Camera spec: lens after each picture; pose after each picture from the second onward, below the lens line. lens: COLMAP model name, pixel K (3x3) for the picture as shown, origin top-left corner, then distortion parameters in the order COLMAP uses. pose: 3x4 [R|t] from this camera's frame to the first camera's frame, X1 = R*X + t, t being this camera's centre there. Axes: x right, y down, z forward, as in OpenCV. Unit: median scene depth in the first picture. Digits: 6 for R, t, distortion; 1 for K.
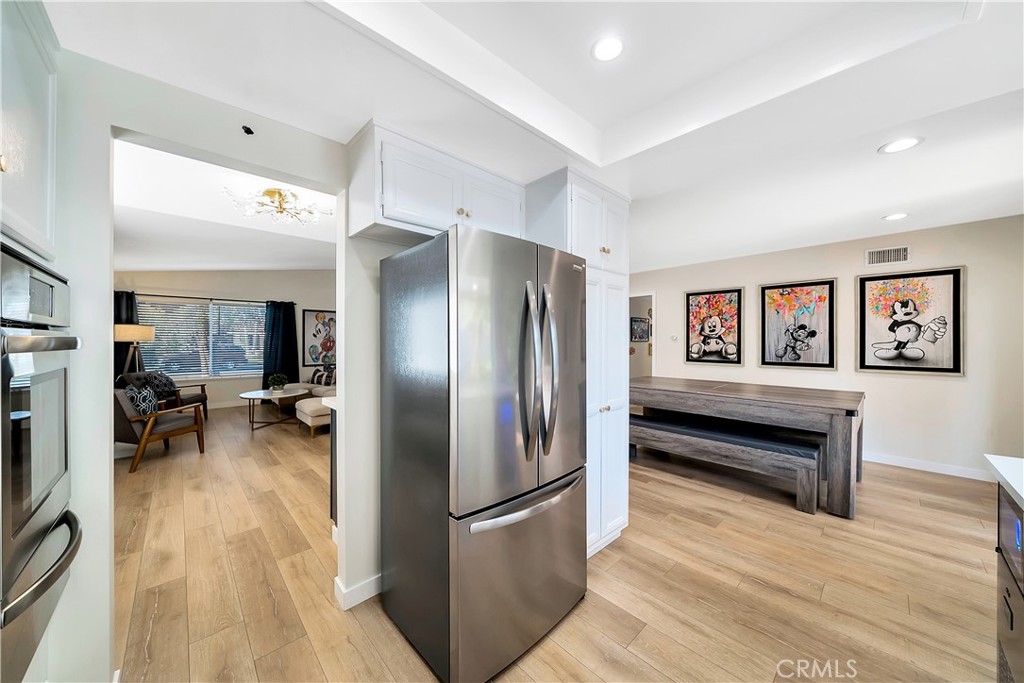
lens RADIAL K [[355.2, 0, 507.7], [0, 355.2, 341.7], [0, 0, 1]] dist [-0.002991, 0.000021]
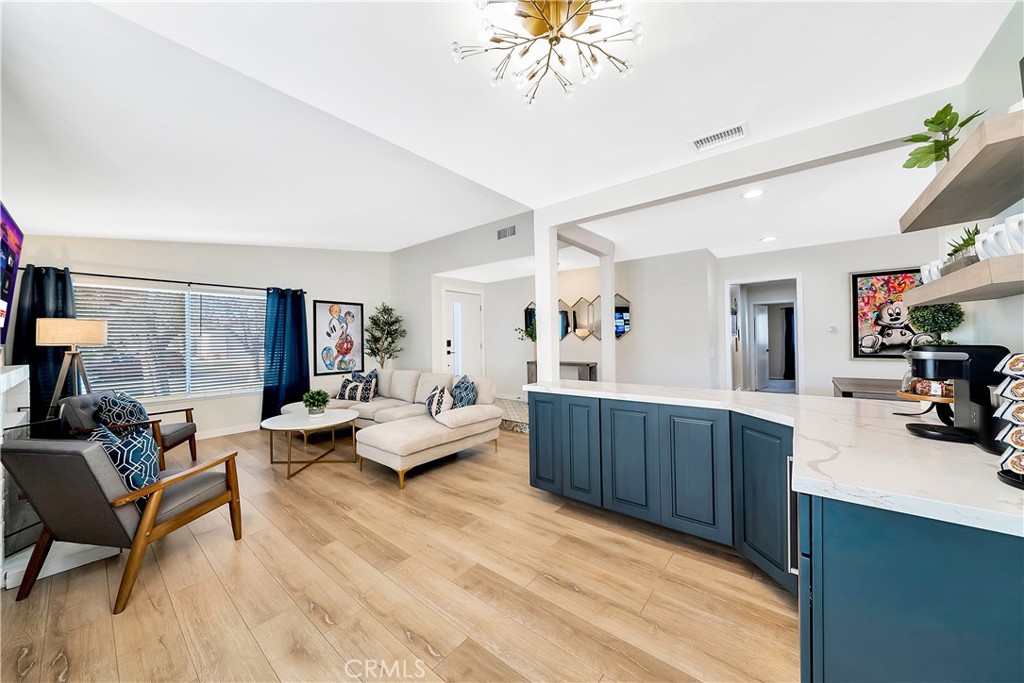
lens RADIAL K [[355.2, 0, 510.8], [0, 355.2, 335.8], [0, 0, 1]] dist [-0.002991, 0.000021]
pose [[0.991222, -0.014520, 0.131407, -0.392178], [0.016472, 0.999769, -0.013776, 0.003895], [-0.131177, 0.015820, 0.991233, 0.295755]]
